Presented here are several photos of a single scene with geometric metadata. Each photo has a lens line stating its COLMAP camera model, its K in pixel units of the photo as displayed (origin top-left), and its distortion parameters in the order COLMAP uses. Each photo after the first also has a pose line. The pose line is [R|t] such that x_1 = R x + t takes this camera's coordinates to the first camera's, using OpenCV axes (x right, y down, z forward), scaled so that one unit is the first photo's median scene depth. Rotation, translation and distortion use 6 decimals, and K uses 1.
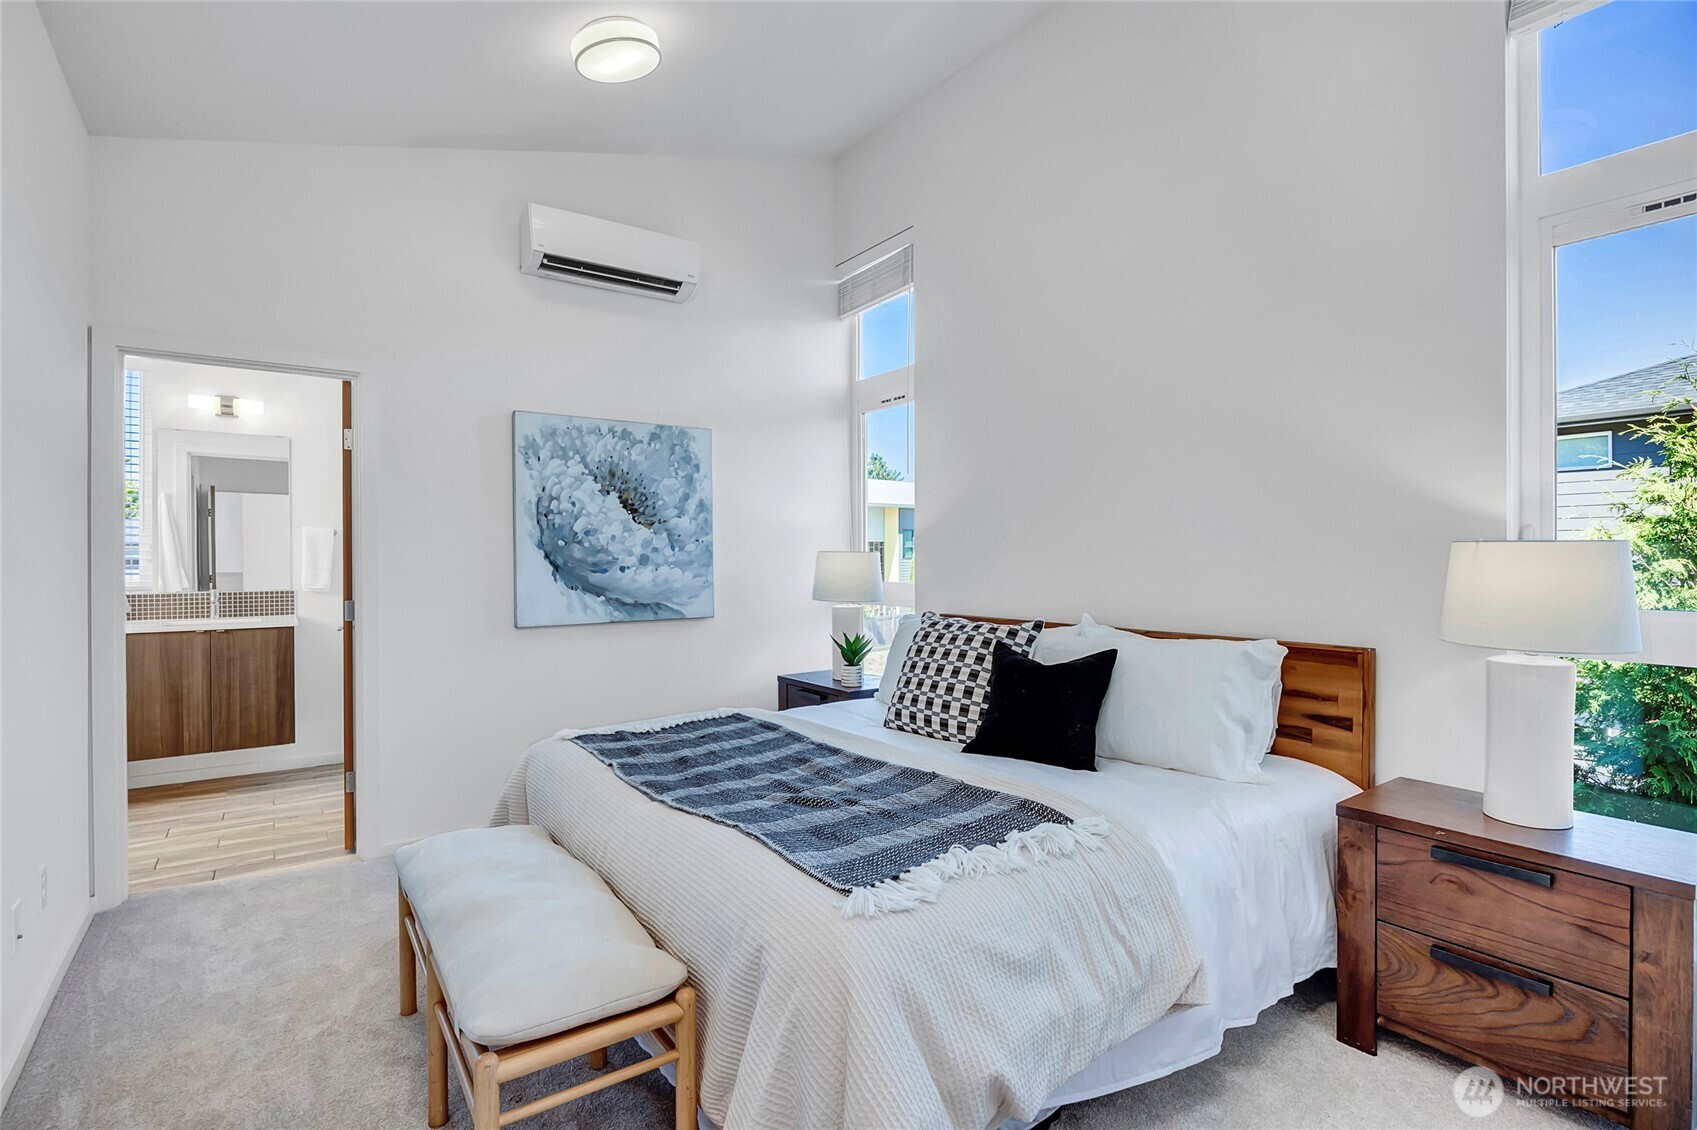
lens RADIAL K [[829.3, 0, 848.5], [0, 829.3, 565.0], [0, 0, 1]] dist [-0.015817, -0.000086]
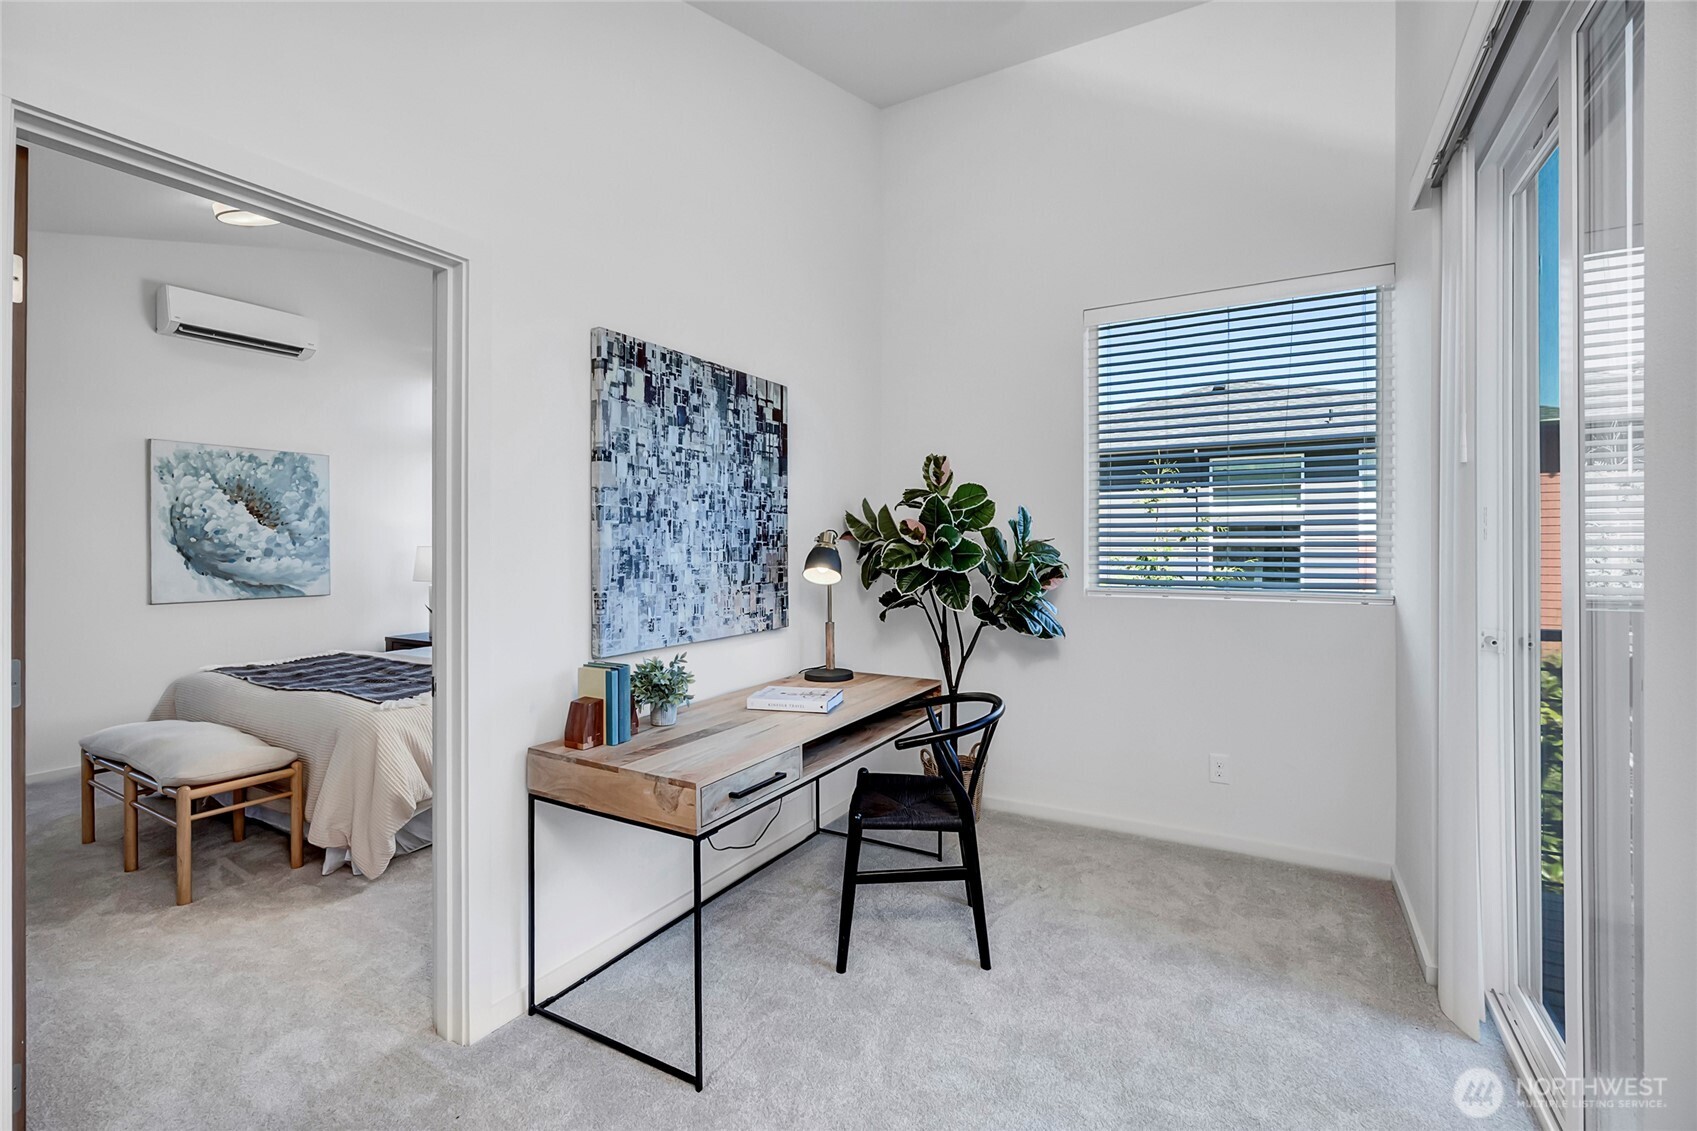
lens RADIAL K [[803.3, 0, 852.8], [0, 803.3, 547.5], [0, 0, 1]] dist [0.000353, 0.000028]
pose [[0.922925, 0.001480, 0.384977, 0.127501], [0.003140, 0.999930, -0.011371, 0.003648], [-0.384967, 0.011703, 0.922856, -0.572870]]
